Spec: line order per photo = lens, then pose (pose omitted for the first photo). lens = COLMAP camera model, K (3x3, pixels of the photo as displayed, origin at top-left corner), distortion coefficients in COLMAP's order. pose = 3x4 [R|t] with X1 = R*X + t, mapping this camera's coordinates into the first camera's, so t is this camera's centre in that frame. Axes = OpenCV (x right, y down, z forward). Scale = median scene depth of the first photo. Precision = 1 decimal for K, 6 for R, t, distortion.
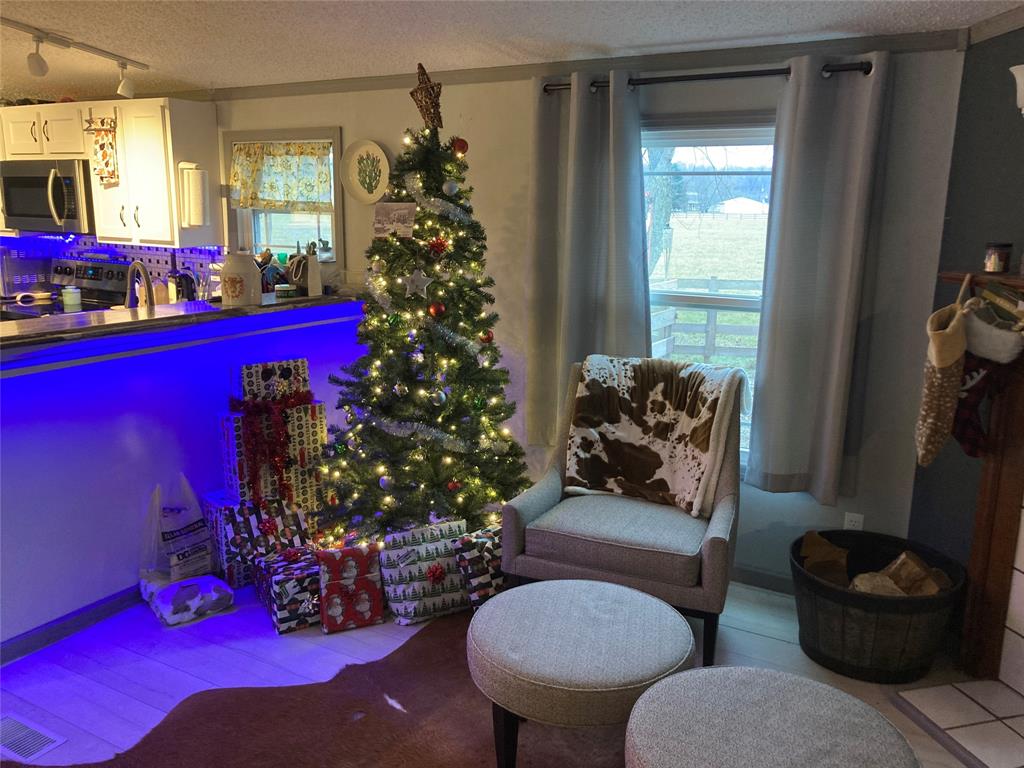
lens RADIAL K [[832.3, 0, 514.5], [0, 832.3, 392.9], [0, 0, 1]] dist [0.046194, -0.051296]
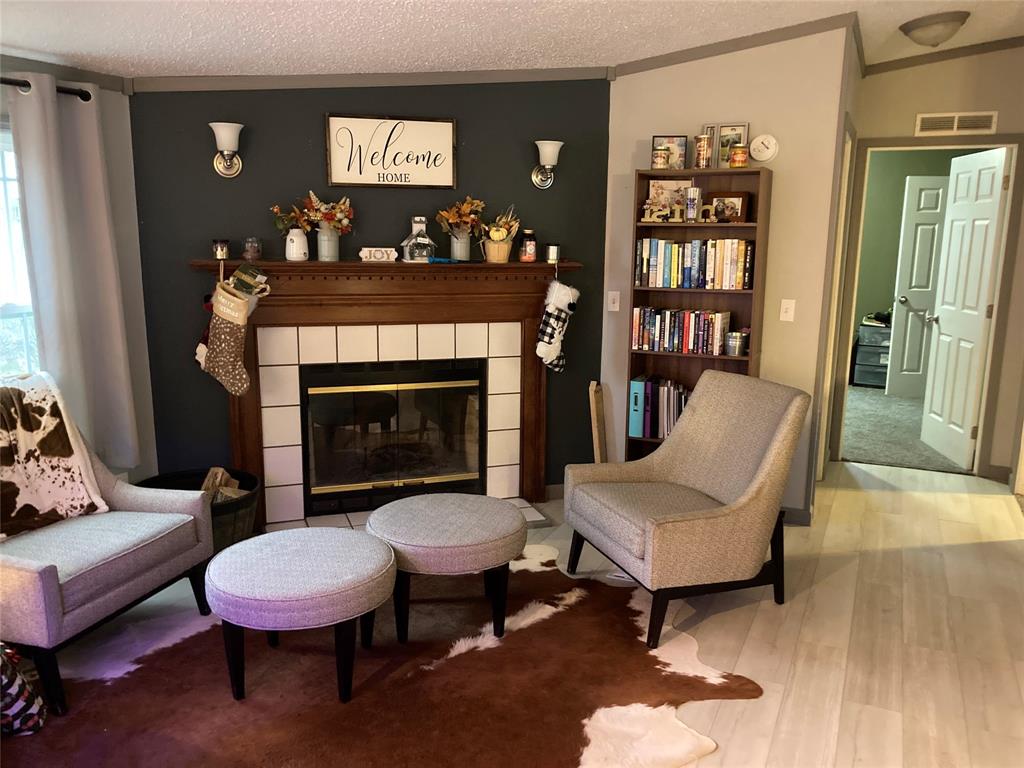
lens RADIAL K [[832.3, 0, 514.5], [0, 832.3, 392.9], [0, 0, 1]] dist [0.046194, -0.051296]
pose [[-0.095411, -0.208835, 0.973285, -0.789247], [0.205793, 0.952485, 0.224546, -0.117698], [-0.973933, 0.221720, -0.047900, 0.507511]]
